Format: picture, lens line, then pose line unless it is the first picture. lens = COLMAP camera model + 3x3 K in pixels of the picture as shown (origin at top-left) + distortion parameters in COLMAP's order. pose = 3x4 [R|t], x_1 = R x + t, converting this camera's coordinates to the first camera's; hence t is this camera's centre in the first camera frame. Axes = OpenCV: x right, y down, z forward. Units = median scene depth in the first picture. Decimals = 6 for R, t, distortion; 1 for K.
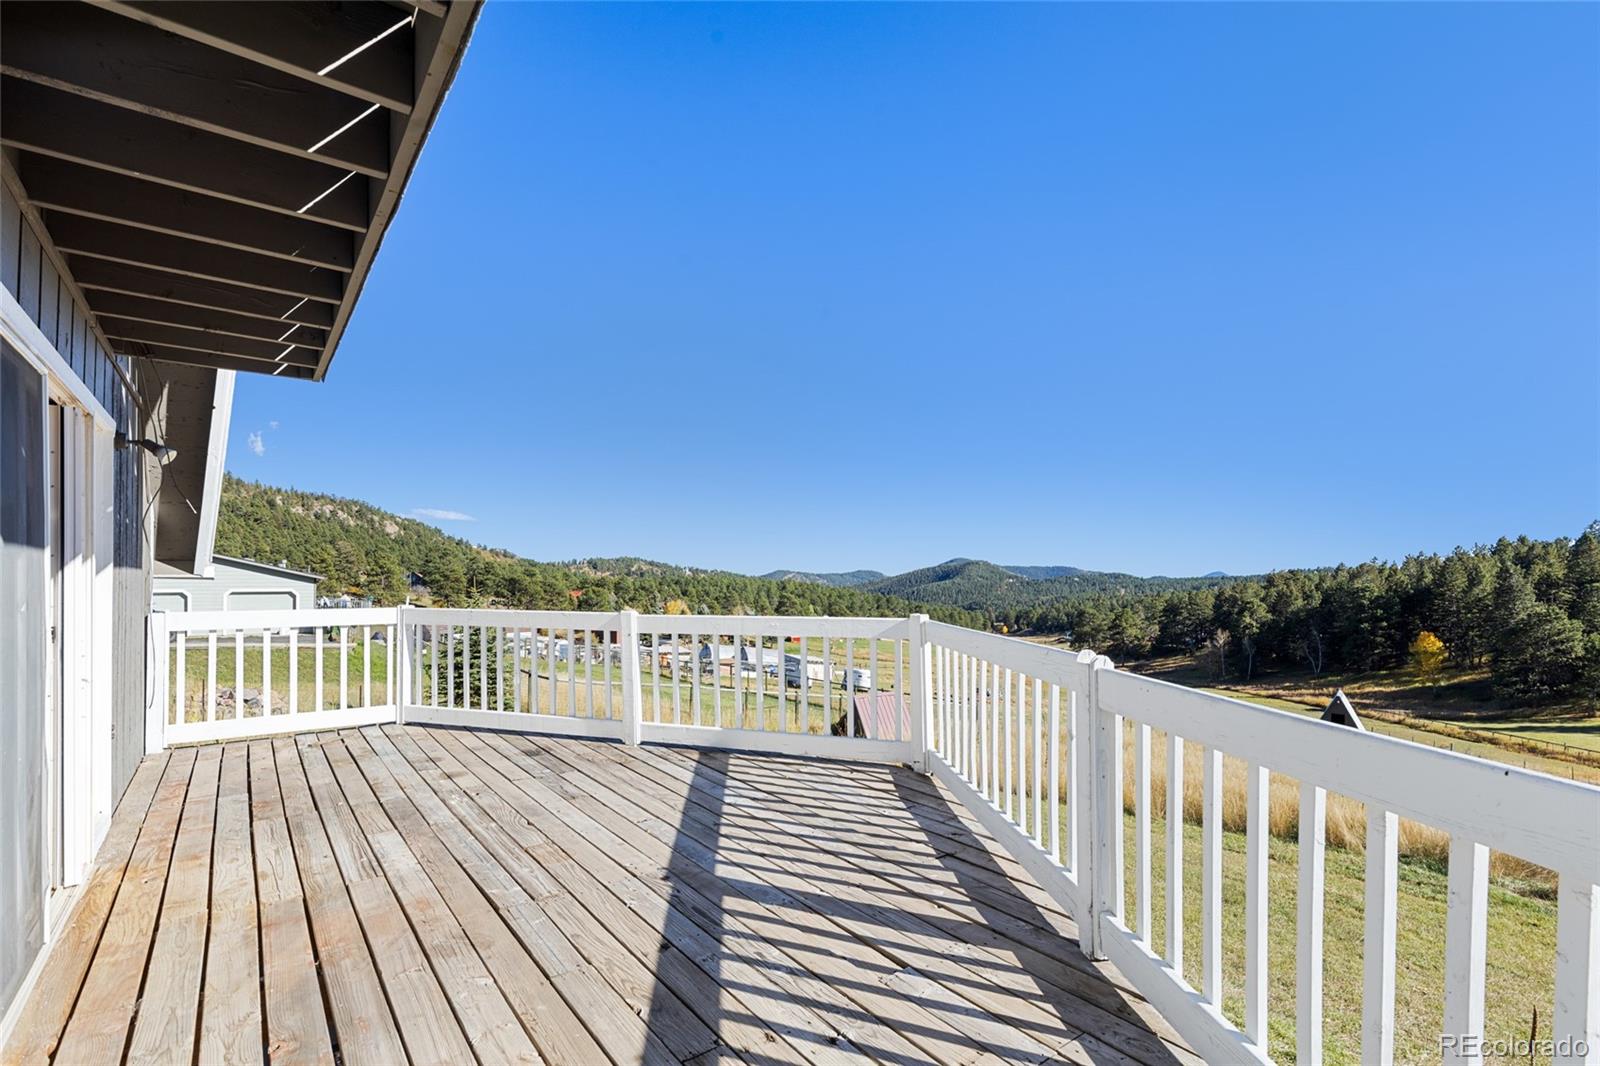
lens RADIAL K [[742.6, 0, 800.0], [0, 742.6, 533.0], [0, 0, 1]] dist [-0.000370, -0.000106]
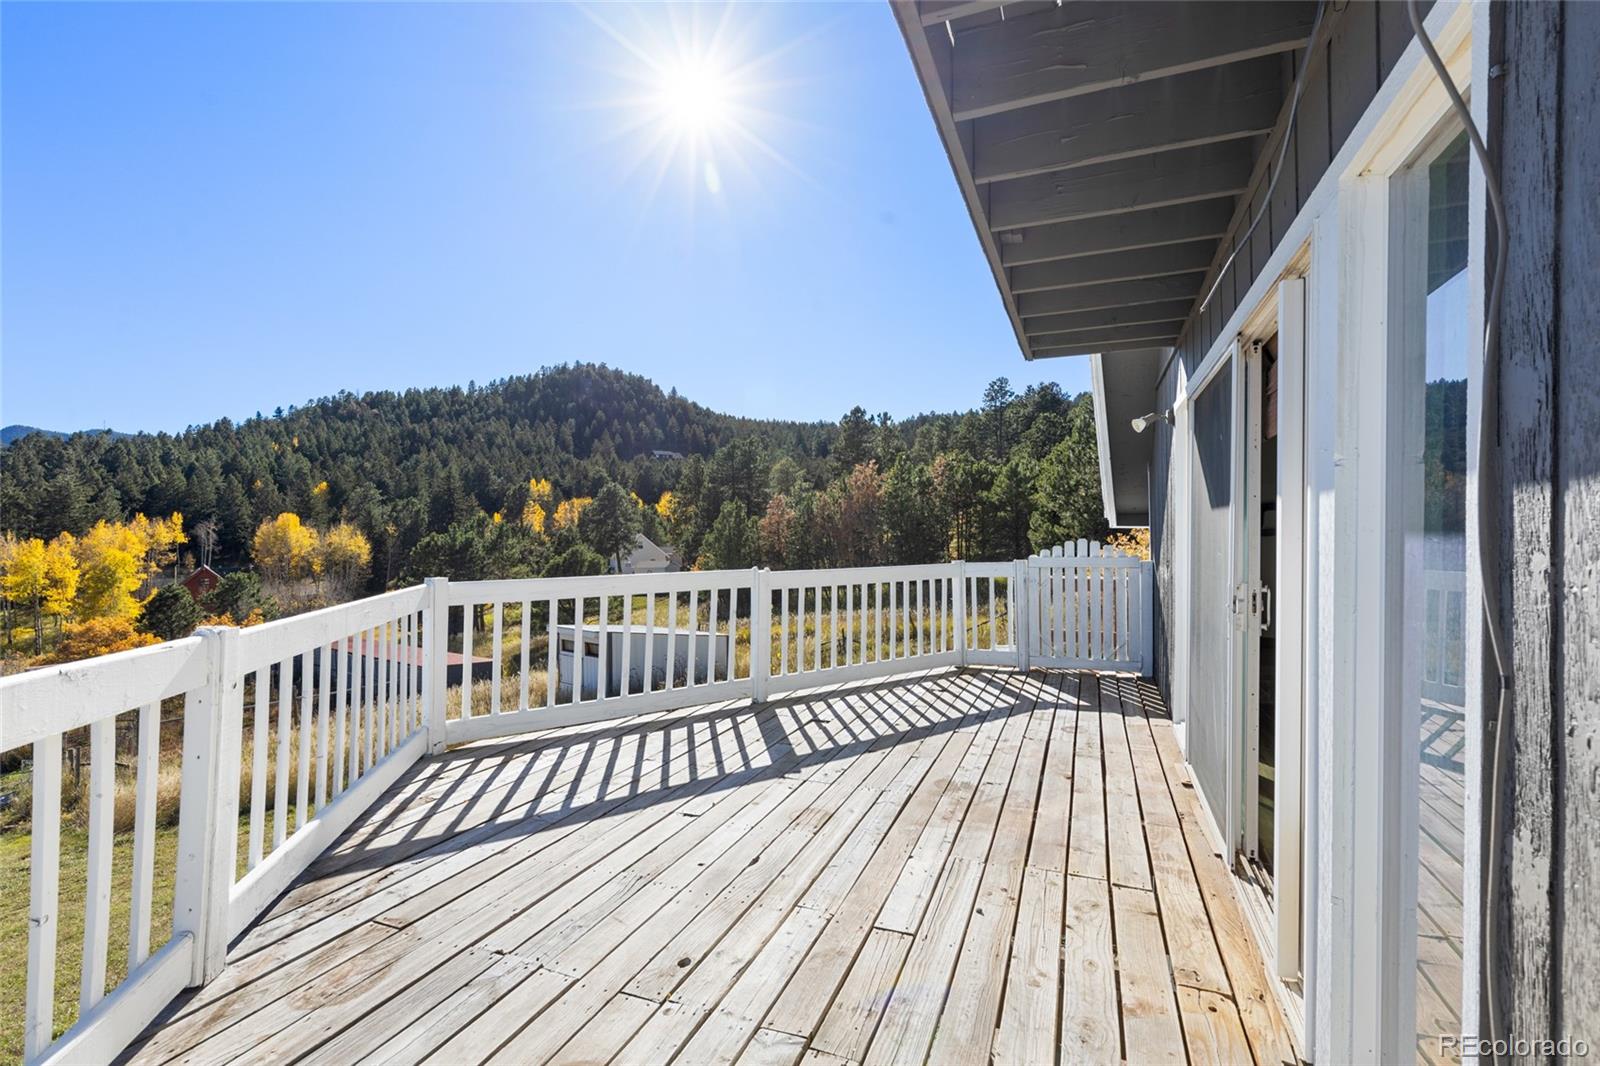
lens RADIAL K [[742.6, 0, 800.0], [0, 742.6, 533.0], [0, 0, 1]] dist [-0.000370, -0.000106]
pose [[-0.524508, 0.002998, 0.851400, -0.966068], [-0.040303, 0.998785, -0.028346, 0.071275], [-0.850451, -0.049182, -0.523750, 1.282556]]
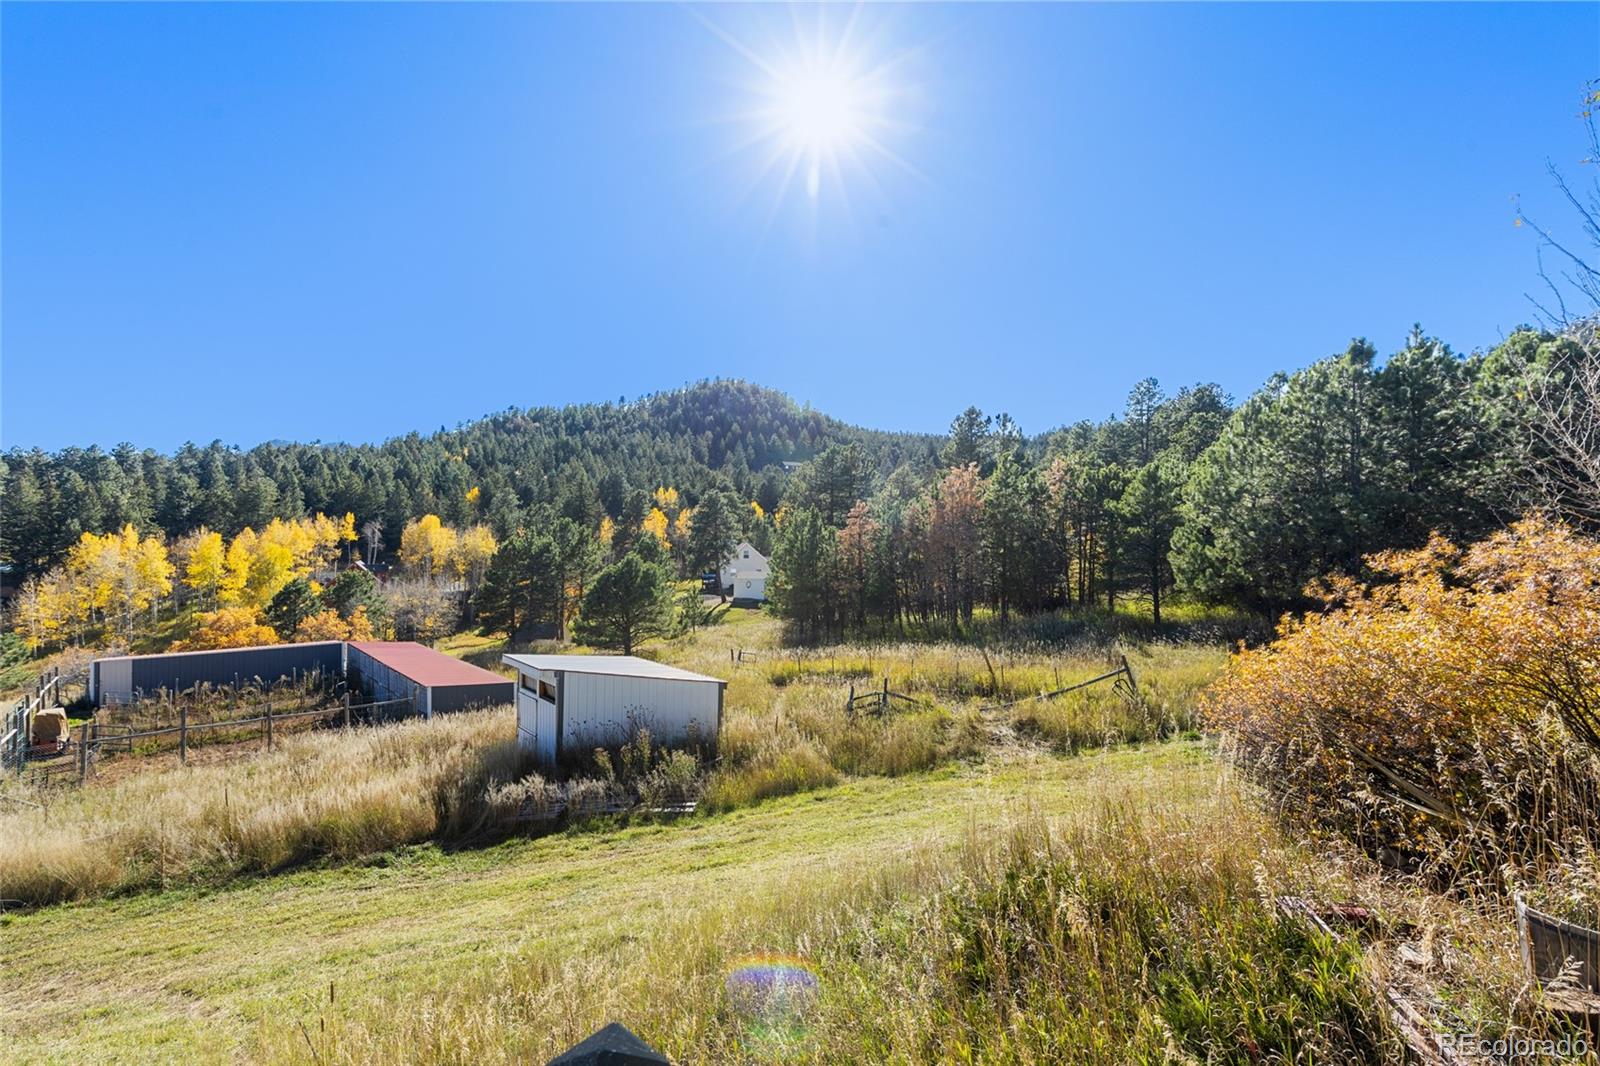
lens RADIAL K [[714.5, 0, 800.0], [0, 714.5, 533.0], [0, 0, 1]] dist [-0.001005, -0.000179]
pose [[-0.348974, 0.006603, 0.937109, -0.867286], [-0.072177, 0.996816, -0.033902, 0.063051], [-0.934349, -0.079468, -0.347386, 1.154216]]
